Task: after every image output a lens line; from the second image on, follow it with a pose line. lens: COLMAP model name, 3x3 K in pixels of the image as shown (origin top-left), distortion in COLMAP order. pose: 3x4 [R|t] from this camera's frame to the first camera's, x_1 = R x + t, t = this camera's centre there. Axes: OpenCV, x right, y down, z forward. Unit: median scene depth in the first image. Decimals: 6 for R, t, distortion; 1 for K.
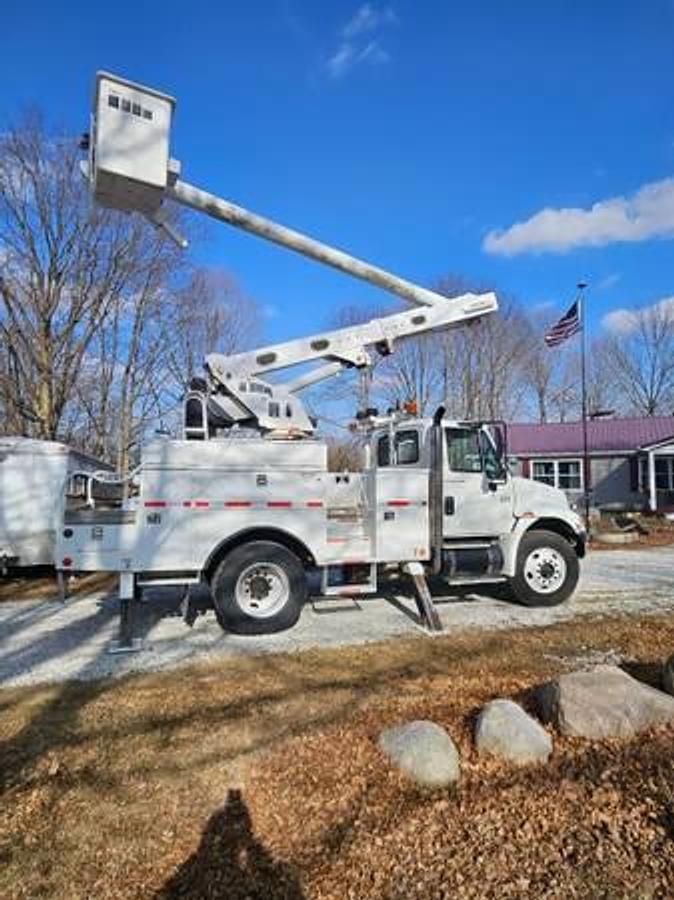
lens RADIAL K [[525.6, 0, 340.1], [0, 525.6, 453.3], [0, 0, 1]] dist [-0.003561, -0.002950]
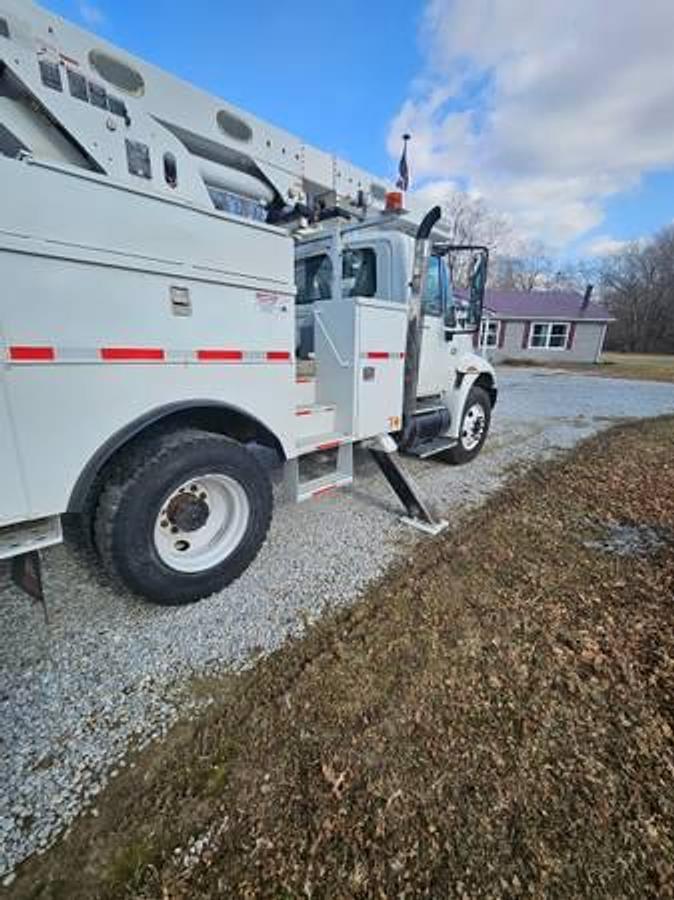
lens RADIAL K [[384.2, 0, 321.6], [0, 384.2, 444.7], [0, 0, 1]] dist [-0.000216, -0.000021]
pose [[0.862943, -0.105526, 0.494160, -0.195227], [-0.057321, 0.951194, 0.303222, 0.055016], [-0.502040, -0.289989, 0.814777, 0.556575]]
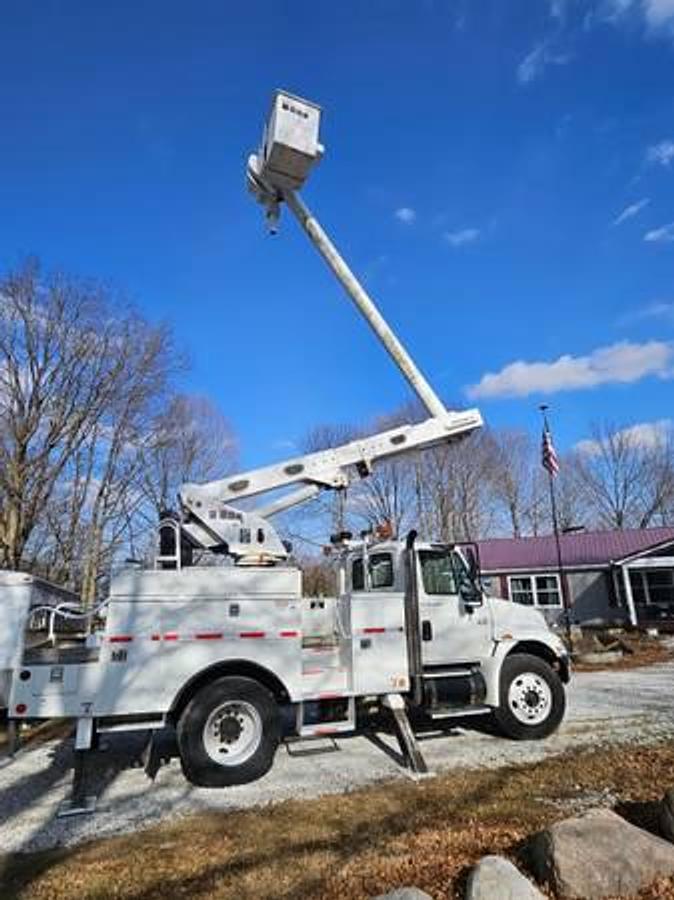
lens RADIAL K [[525.3, 0, 338.5], [0, 525.3, 453.4], [0, 0, 1]] dist [-0.001006, -0.003287]
pose [[0.998863, -0.014111, 0.045547, 0.003374], [0.023746, 0.975544, -0.218518, -0.012530], [-0.041350, 0.219351, 0.974769, -0.019646]]
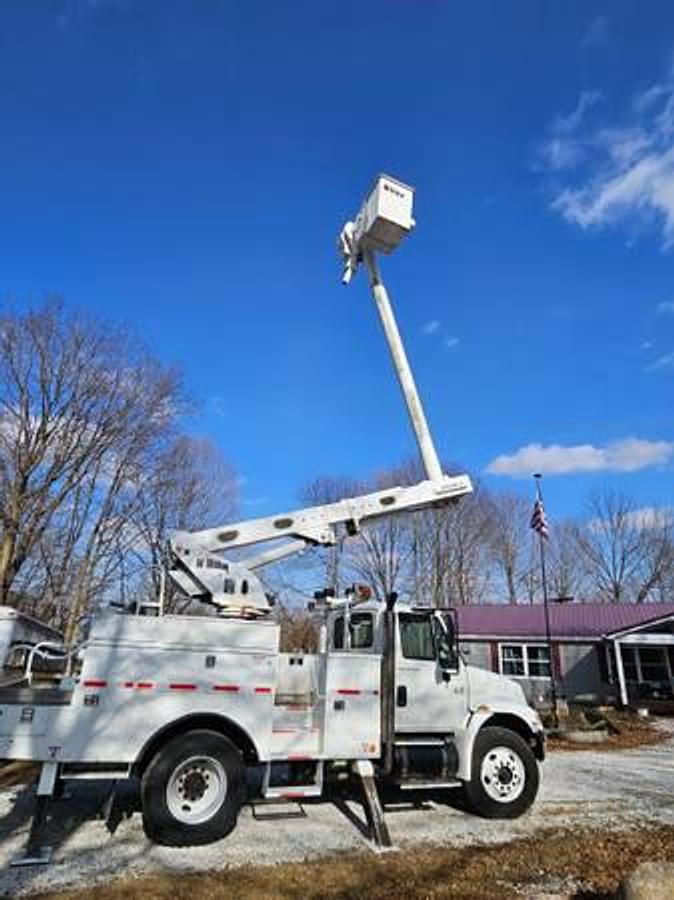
lens RADIAL K [[525.6, 0, 340.1], [0, 525.6, 453.3], [0, 0, 1]] dist [-0.003561, -0.002950]
pose [[0.997552, 0.057004, 0.040496, 0.026857], [-0.041655, 0.949615, -0.310638, -0.020365], [-0.056163, 0.308191, 0.949665, -0.058290]]
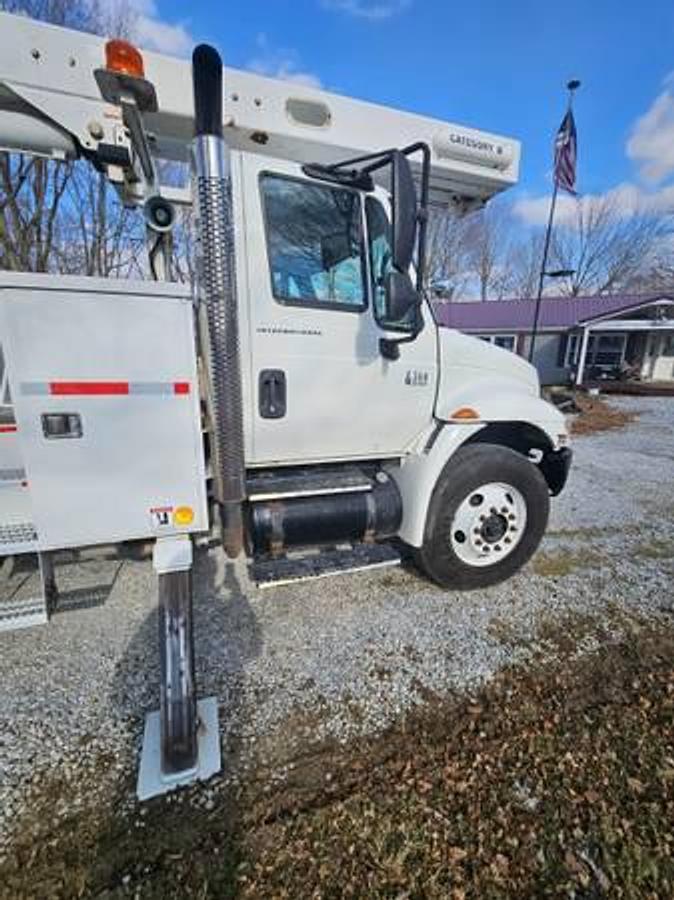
lens RADIAL K [[367.6, 0, 356.2], [0, 367.6, 440.8], [0, 0, 1]] dist [-0.002276, -0.000364]
pose [[0.997648, 0.009266, 0.067912, 0.244021], [-0.027971, 0.959601, 0.279970, 0.052551], [-0.062574, -0.281211, 0.957604, 0.697894]]
